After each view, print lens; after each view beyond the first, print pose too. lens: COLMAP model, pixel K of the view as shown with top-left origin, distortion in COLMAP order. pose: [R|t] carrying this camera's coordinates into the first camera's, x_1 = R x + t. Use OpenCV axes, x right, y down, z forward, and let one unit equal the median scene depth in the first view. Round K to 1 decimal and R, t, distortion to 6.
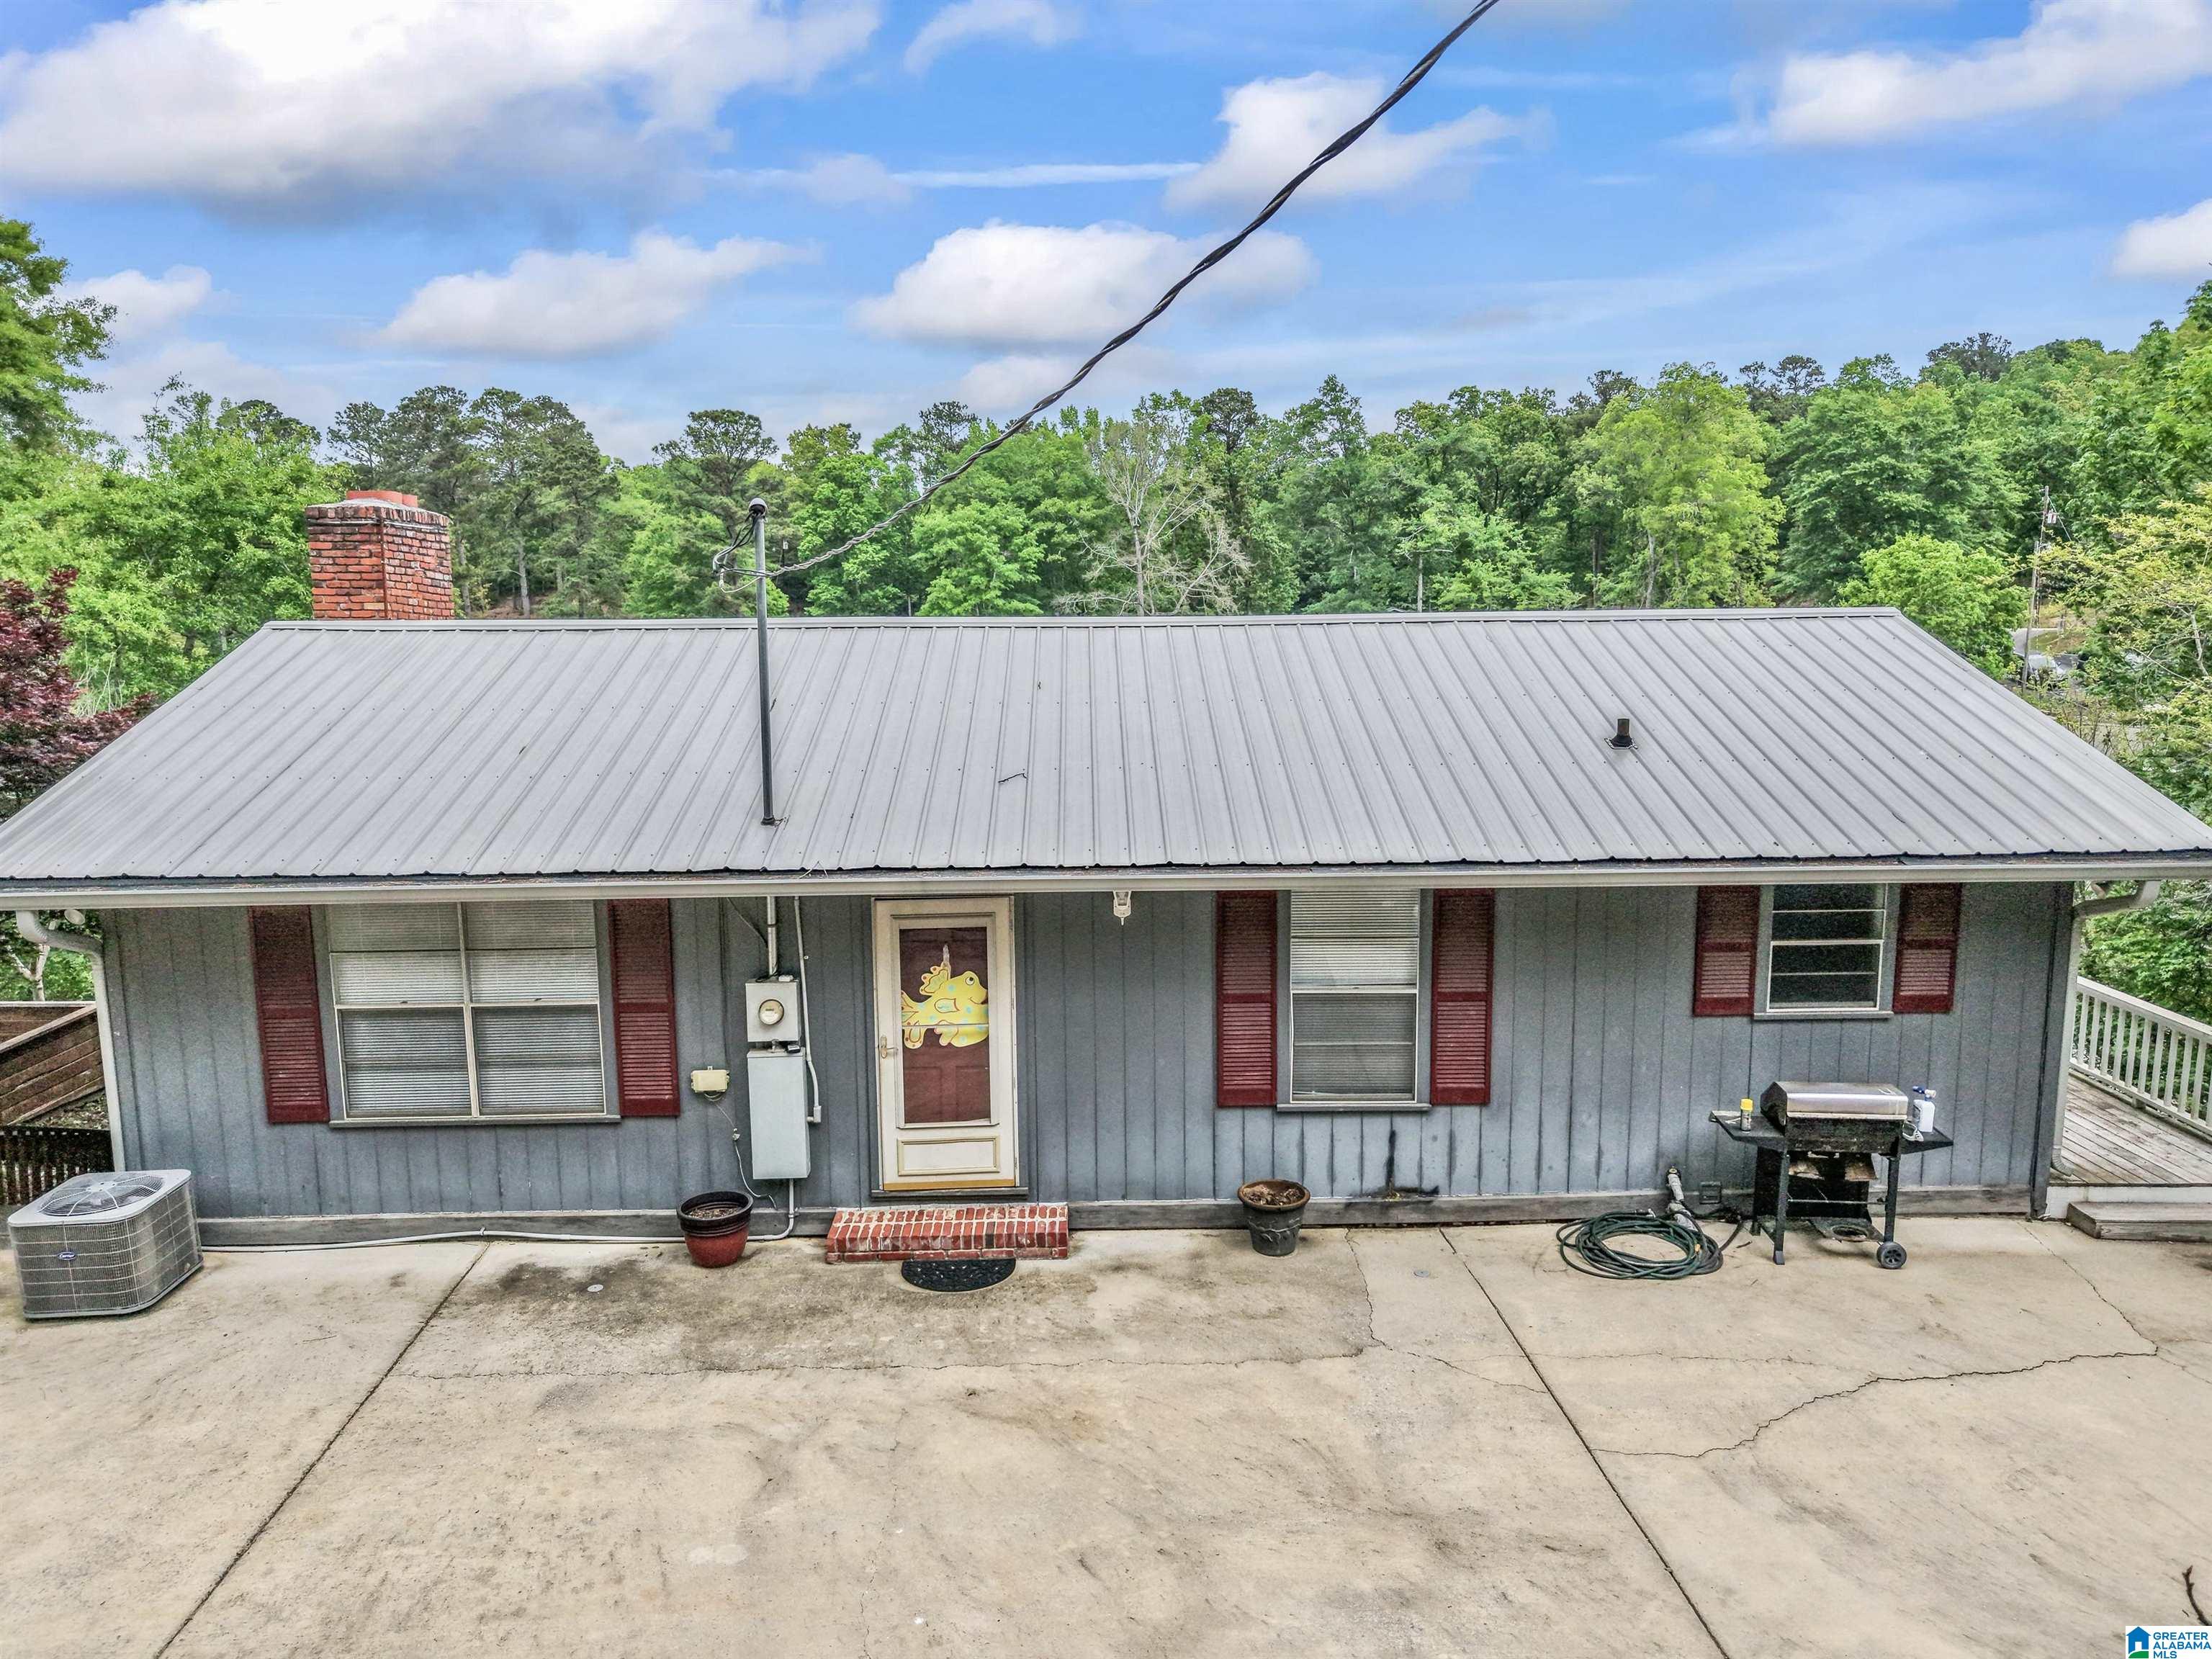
lens RADIAL K [[1582.7, 0, 1115.1], [0, 1582.7, 837.2], [0, 0, 1]] dist [0.081449, -0.121145]
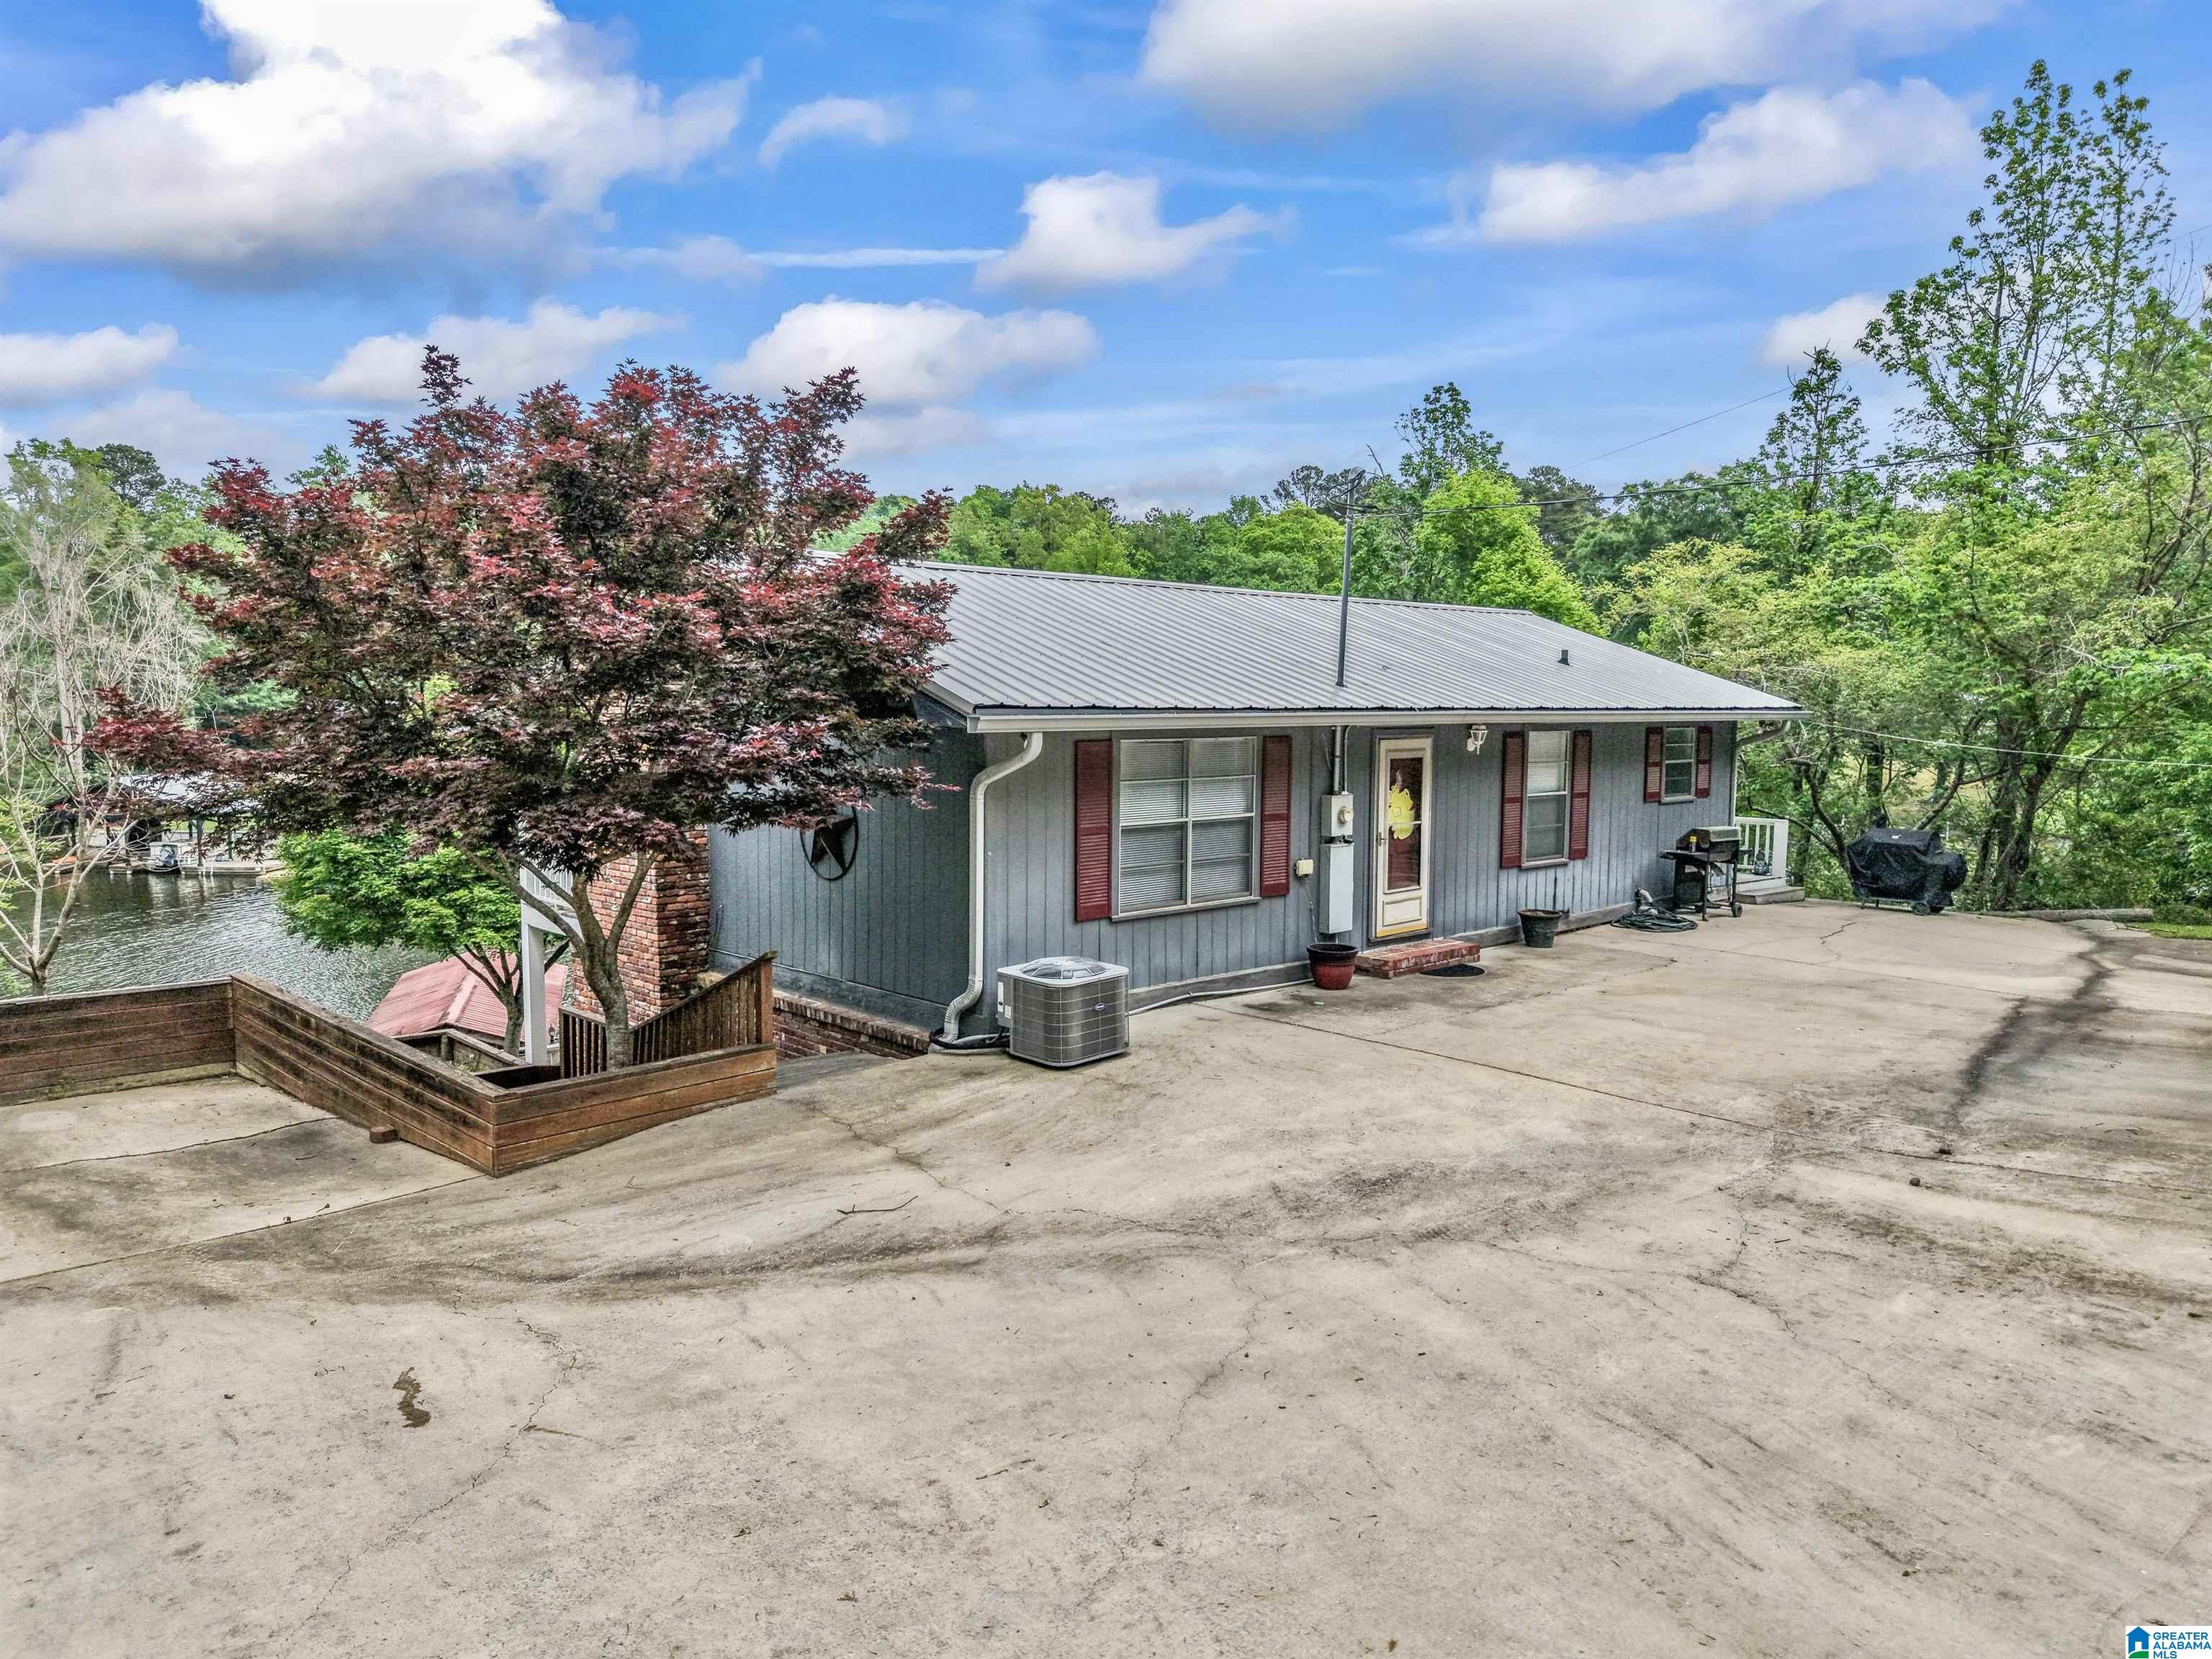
lens RADIAL K [[1562.1, 0, 1135.9], [0, 1562.1, 833.7], [0, 0, 1]] dist [0.015968, -0.010961]
pose [[0.730363, -0.044438, 0.681612, -1.304833], [0.093128, 0.995042, -0.034917, 0.155538], [-0.676681, 0.088980, 0.730880, 0.072770]]
